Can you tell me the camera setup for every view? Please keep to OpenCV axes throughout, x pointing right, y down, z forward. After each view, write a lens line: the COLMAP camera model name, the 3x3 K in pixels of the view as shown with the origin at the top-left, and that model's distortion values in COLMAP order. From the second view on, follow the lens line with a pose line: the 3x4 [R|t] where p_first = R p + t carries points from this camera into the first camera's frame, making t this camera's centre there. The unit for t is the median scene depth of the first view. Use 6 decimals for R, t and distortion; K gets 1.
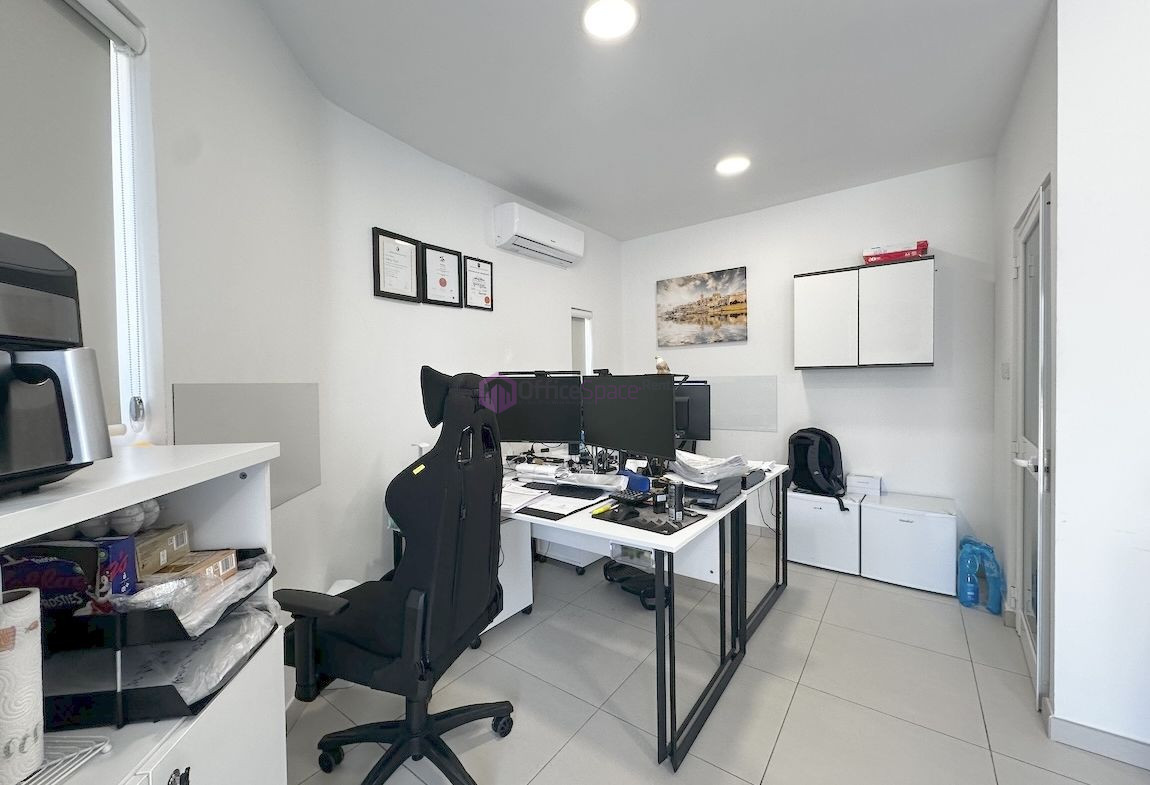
lens RADIAL K [[456.5, 0, 575.0], [0, 456.5, 392.5], [0, 0, 1]] dist [-0.003460, 0.000575]
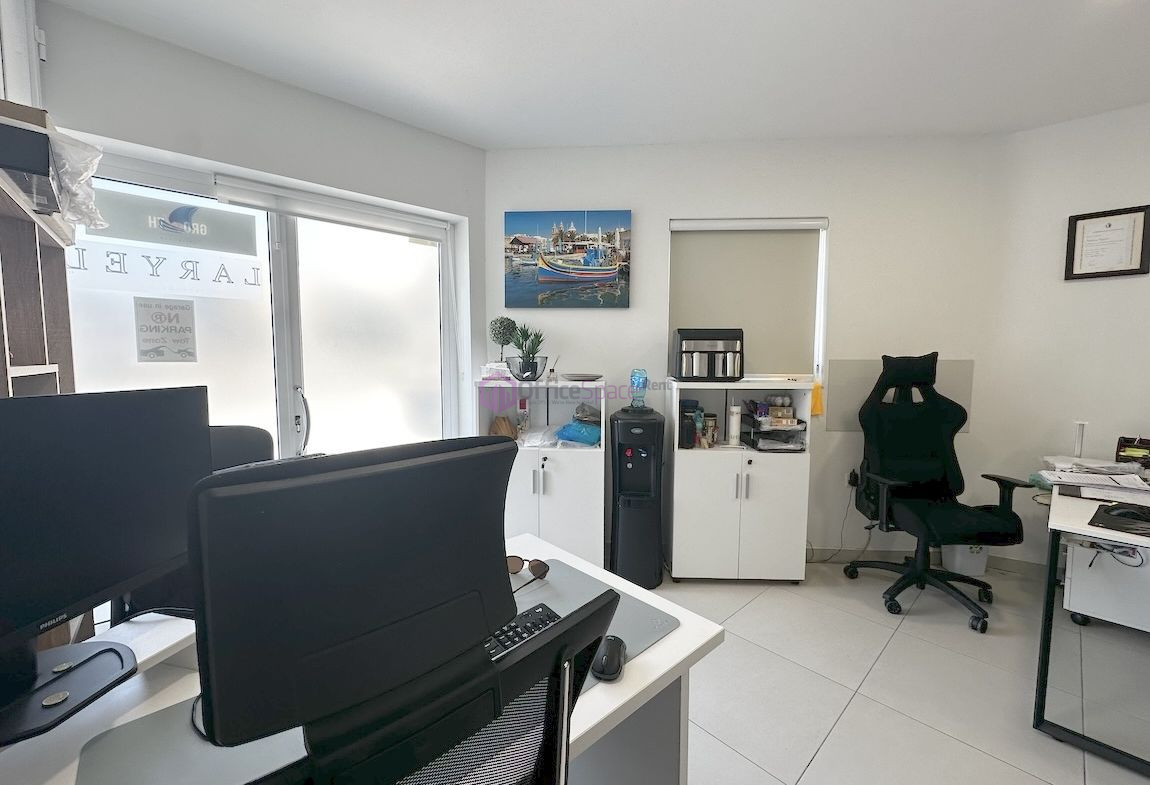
lens RADIAL K [[456.5, 0, 575.0], [0, 456.5, 392.5], [0, 0, 1]] dist [-0.003460, 0.000575]
pose [[-0.185496, 0.089687, -0.978544, 0.704545], [-0.024799, 0.995082, 0.095903, -0.017053], [0.982332, 0.042057, -0.182360, 0.048923]]
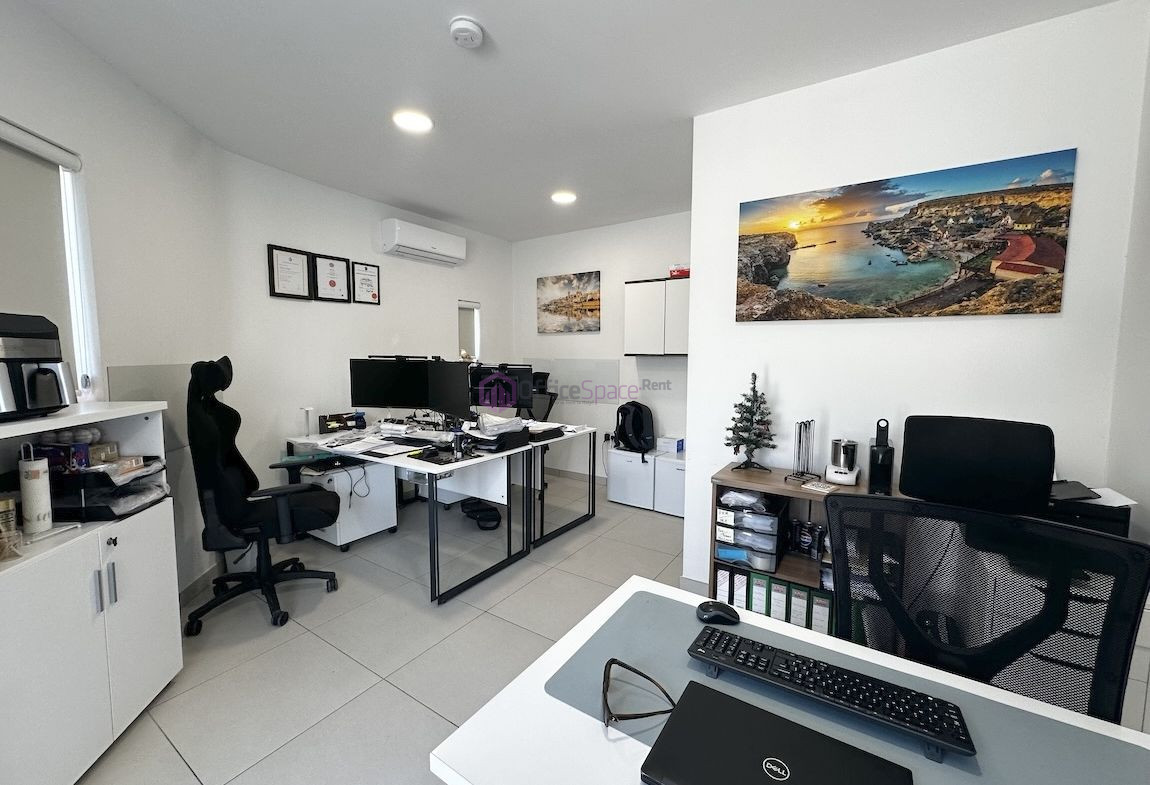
lens RADIAL K [[456.5, 0, 575.0], [0, 456.5, 392.5], [0, 0, 1]] dist [-0.003460, 0.000575]
pose [[0.998108, 0.016283, 0.059293, 0.303121], [-0.019813, 0.998035, 0.059445, -0.023682], [-0.058209, -0.060507, 0.996469, -0.318934]]
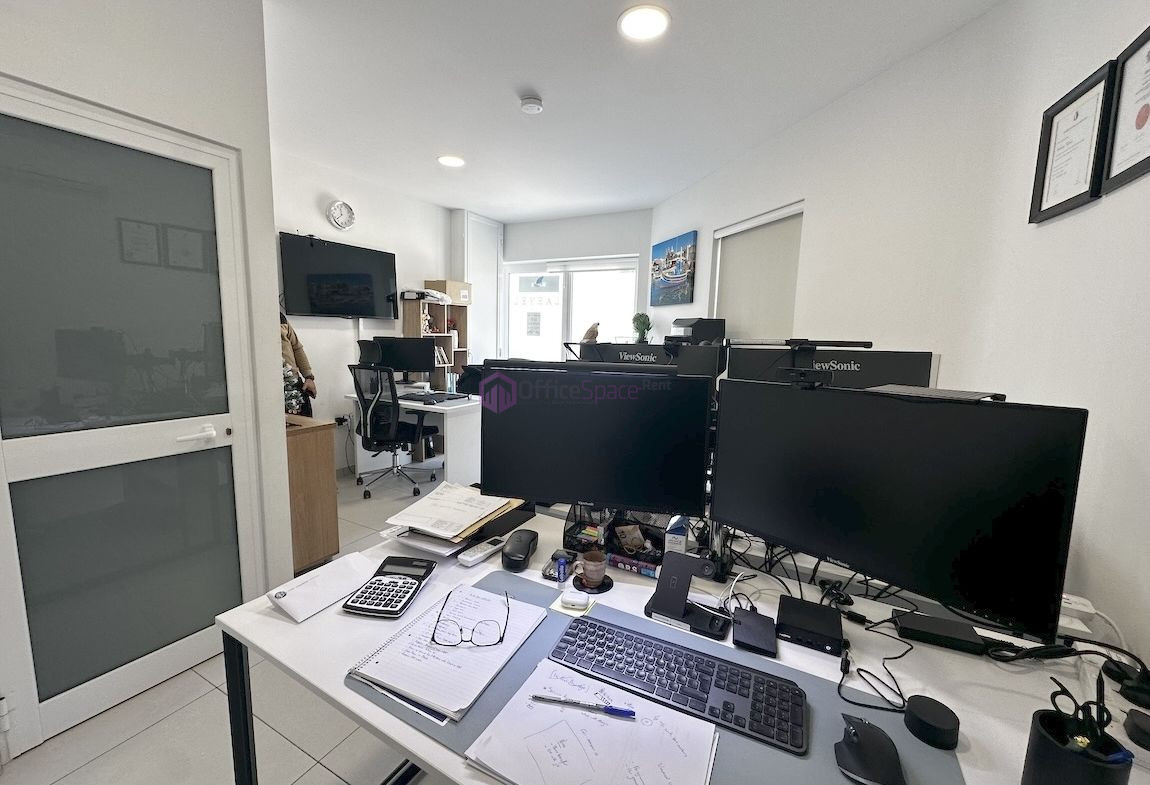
lens RADIAL K [[456.5, 0, 575.0], [0, 456.5, 392.5], [0, 0, 1]] dist [-0.003460, 0.000575]
pose [[-0.987621, 0.007959, -0.156656, 0.245317], [-0.017386, 0.987004, 0.159749, -0.056199], [0.155892, 0.160495, -0.974648, 1.270169]]
